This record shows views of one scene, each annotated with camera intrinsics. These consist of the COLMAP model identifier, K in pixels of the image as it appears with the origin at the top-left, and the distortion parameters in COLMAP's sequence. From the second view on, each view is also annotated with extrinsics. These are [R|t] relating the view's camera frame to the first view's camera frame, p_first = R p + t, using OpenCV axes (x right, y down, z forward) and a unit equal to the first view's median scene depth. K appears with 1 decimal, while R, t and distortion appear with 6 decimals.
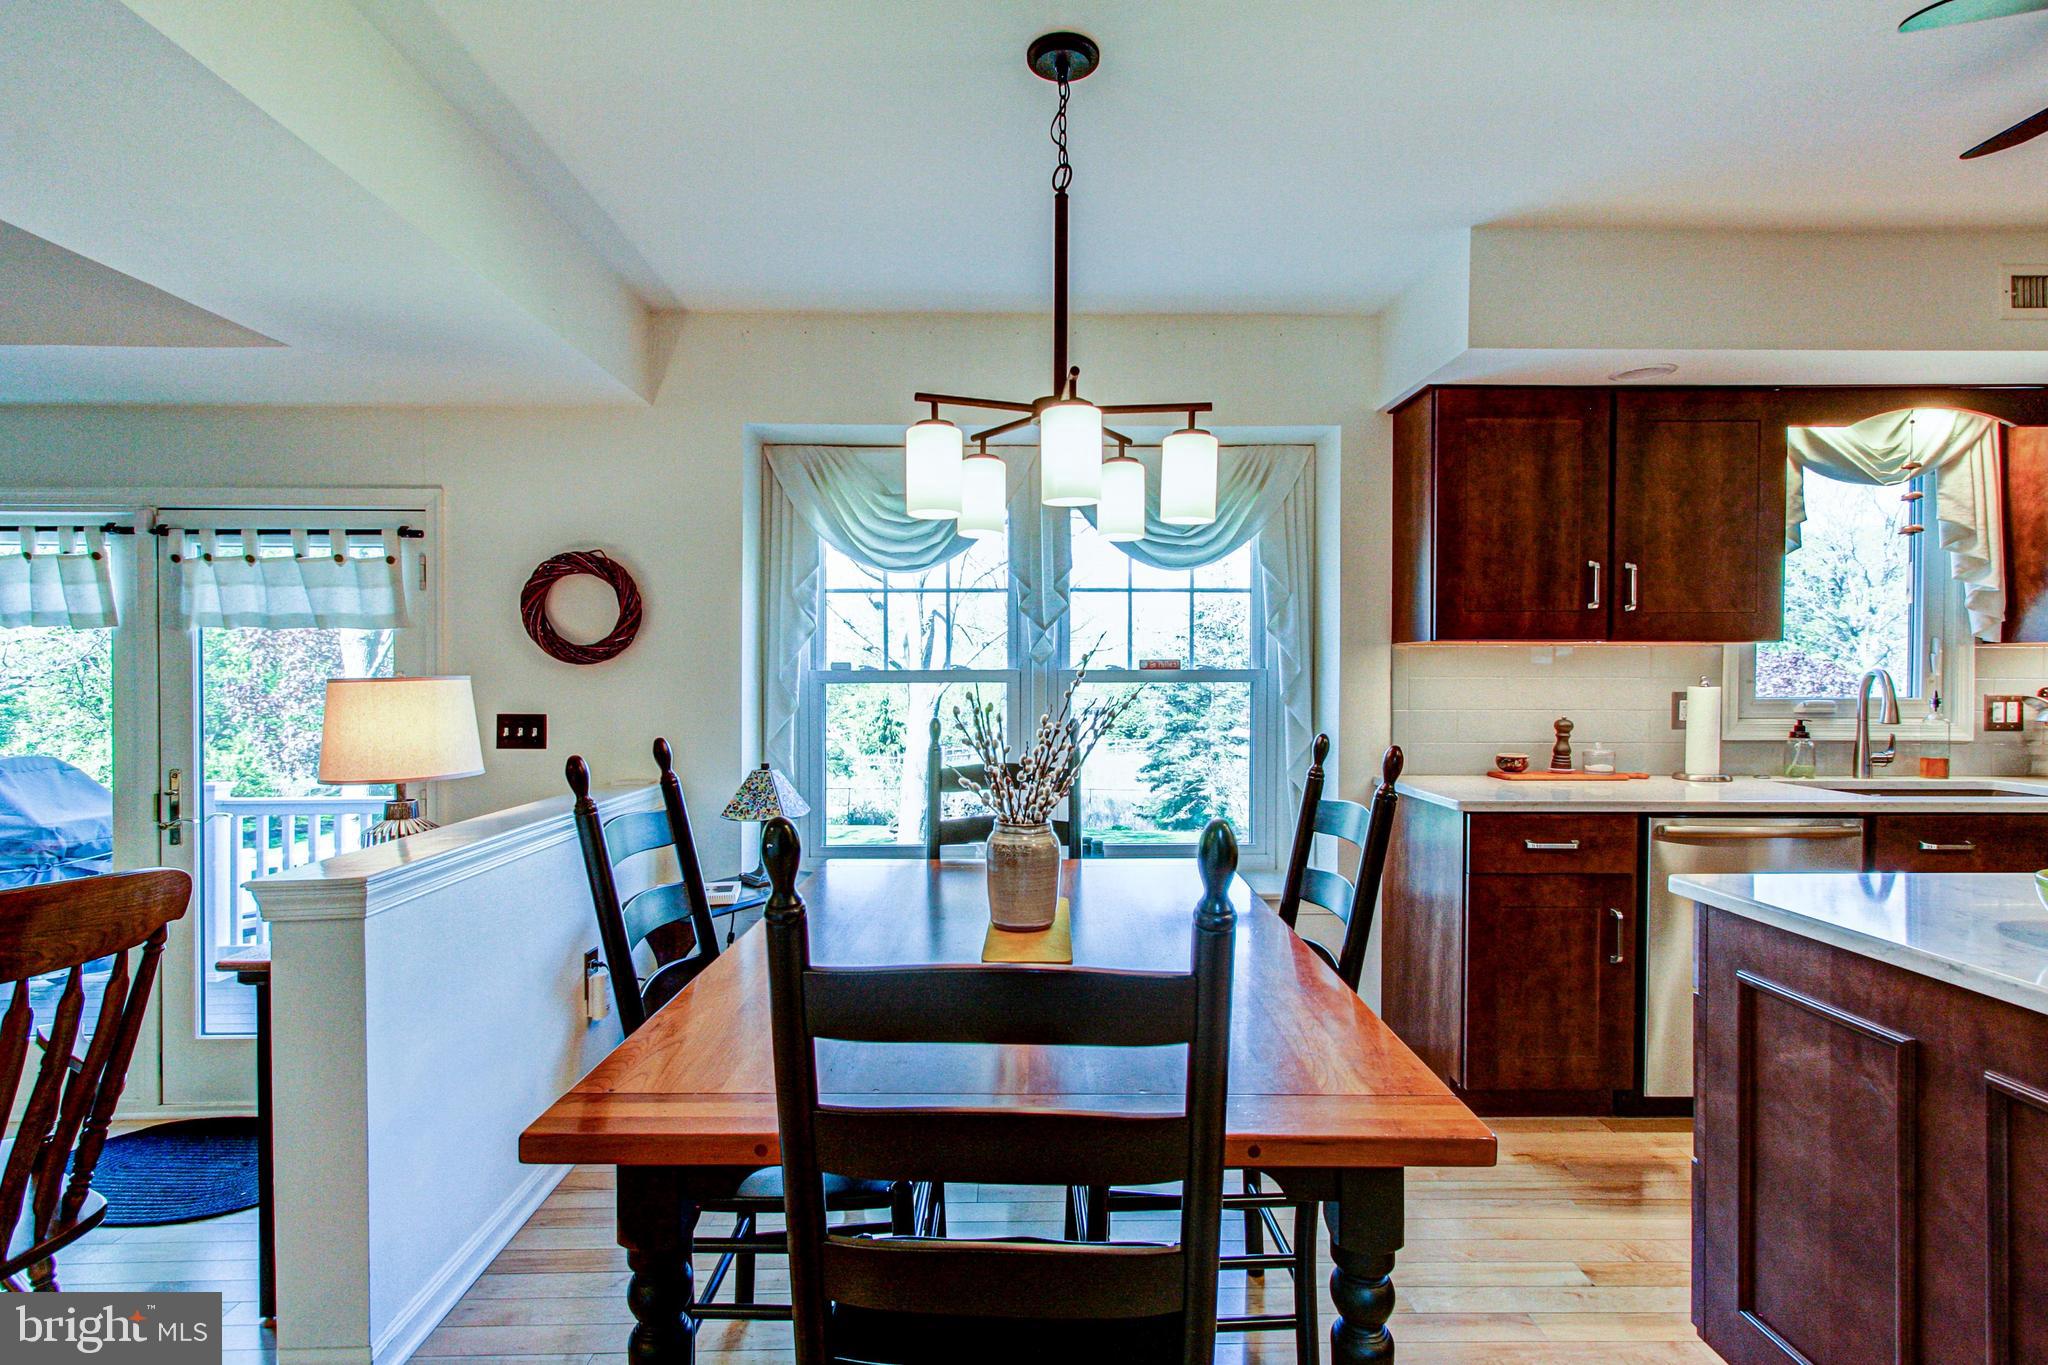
lens RADIAL K [[983.8, 0, 1034.5], [0, 983.8, 686.2], [0, 0, 1]] dist [0.001172, 0.000646]
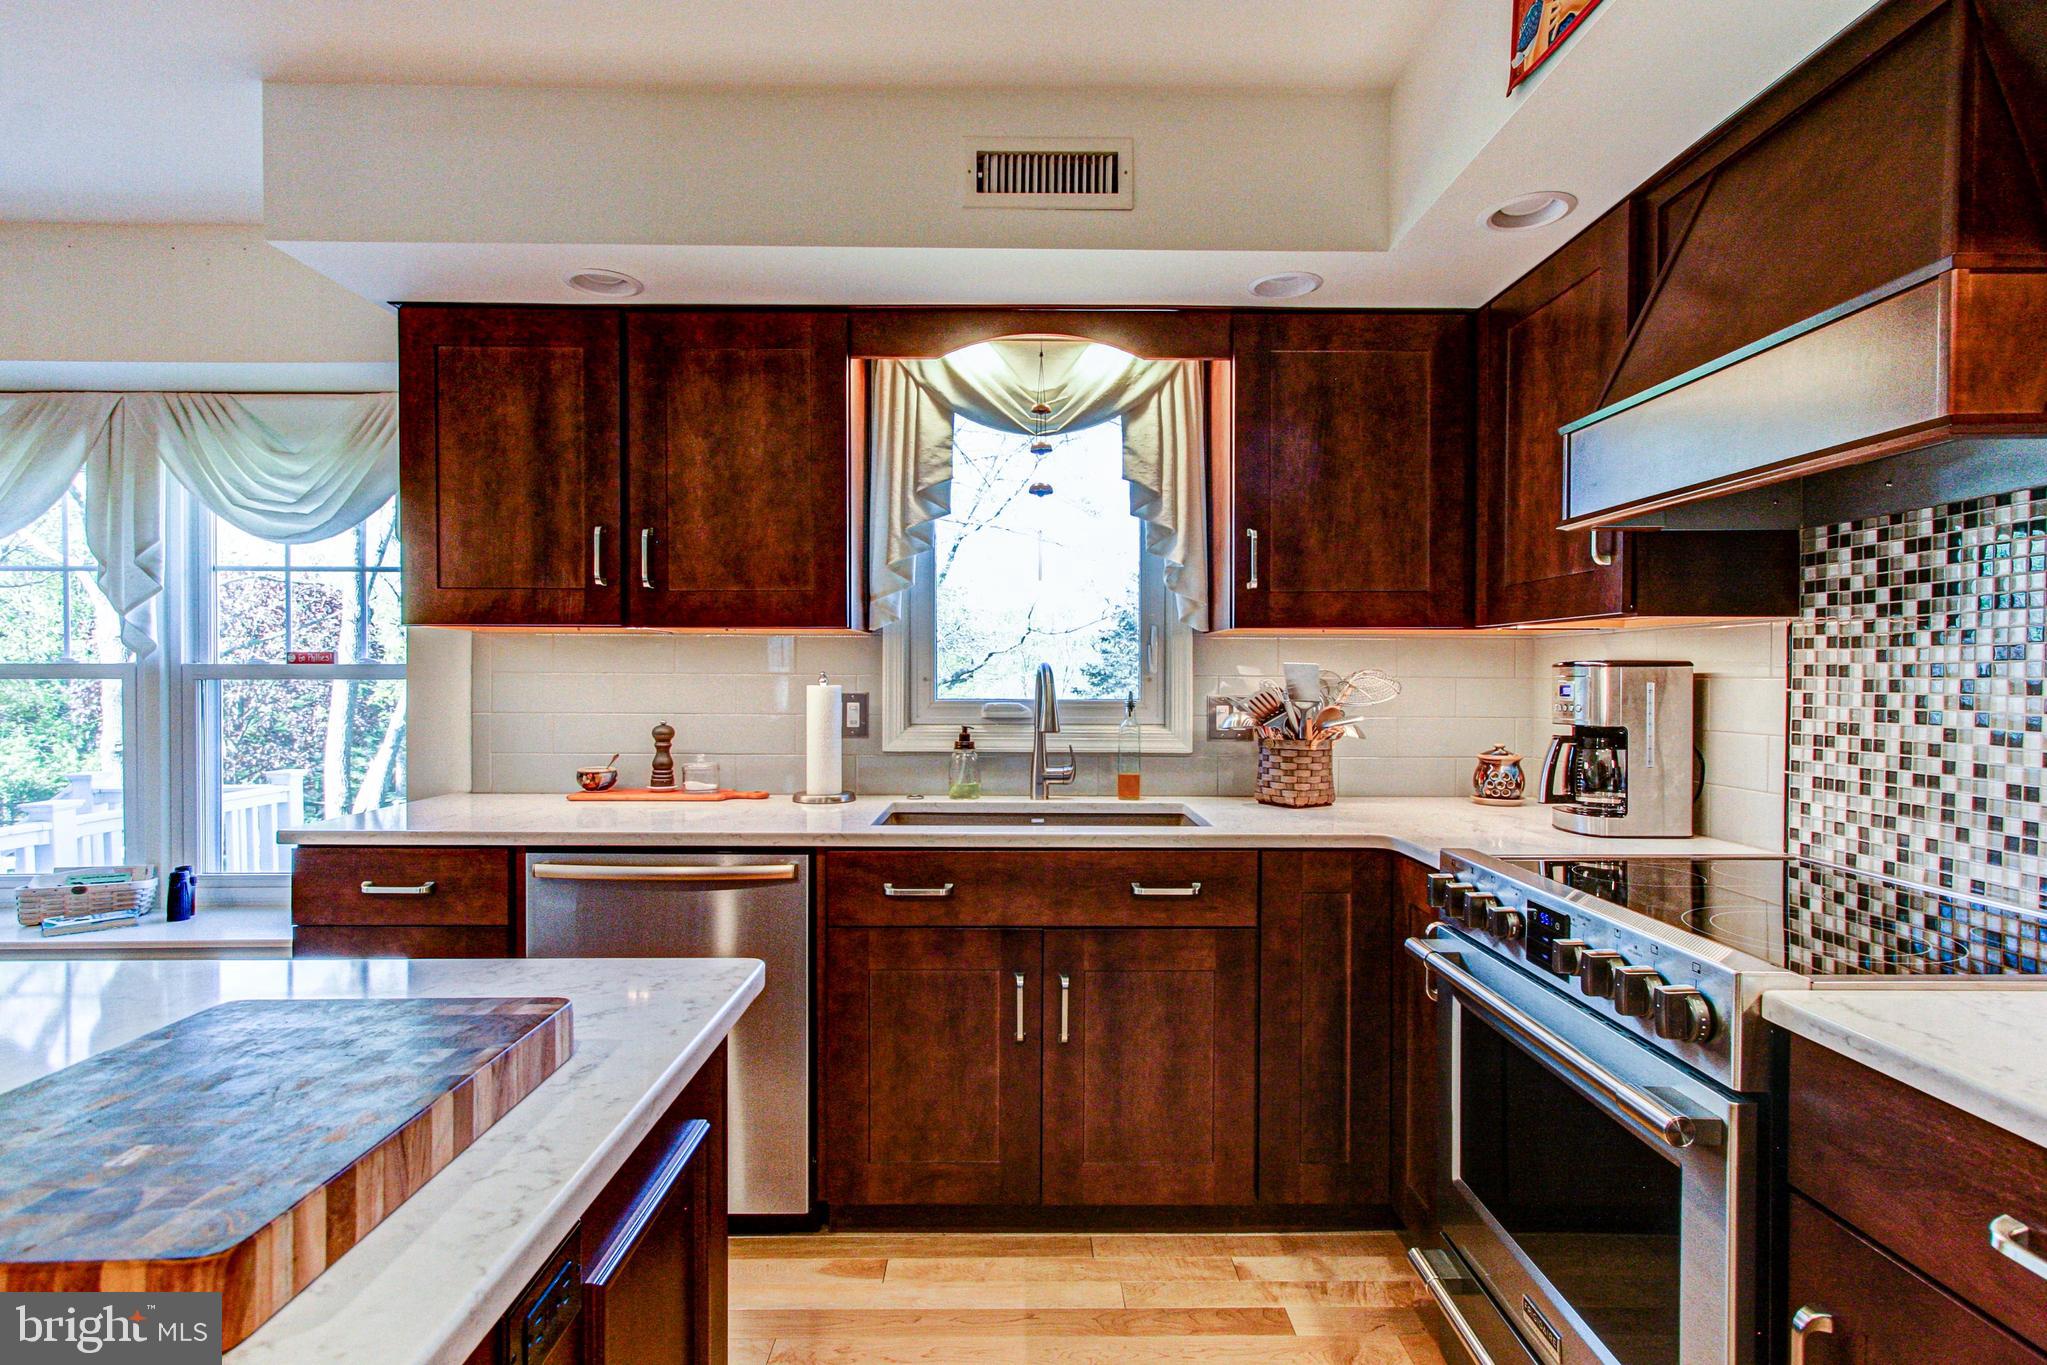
lens RADIAL K [[1002.7, 0, 1032.4], [0, 1002.7, 683.6], [0, 0, 1]] dist [-0.001234, 0.000974]
pose [[0.999997, 0.002420, 0.000521, 0.911515], [-0.002416, 0.999971, -0.007176, 0.005142], [-0.000538, 0.007175, 0.999974, 0.192341]]
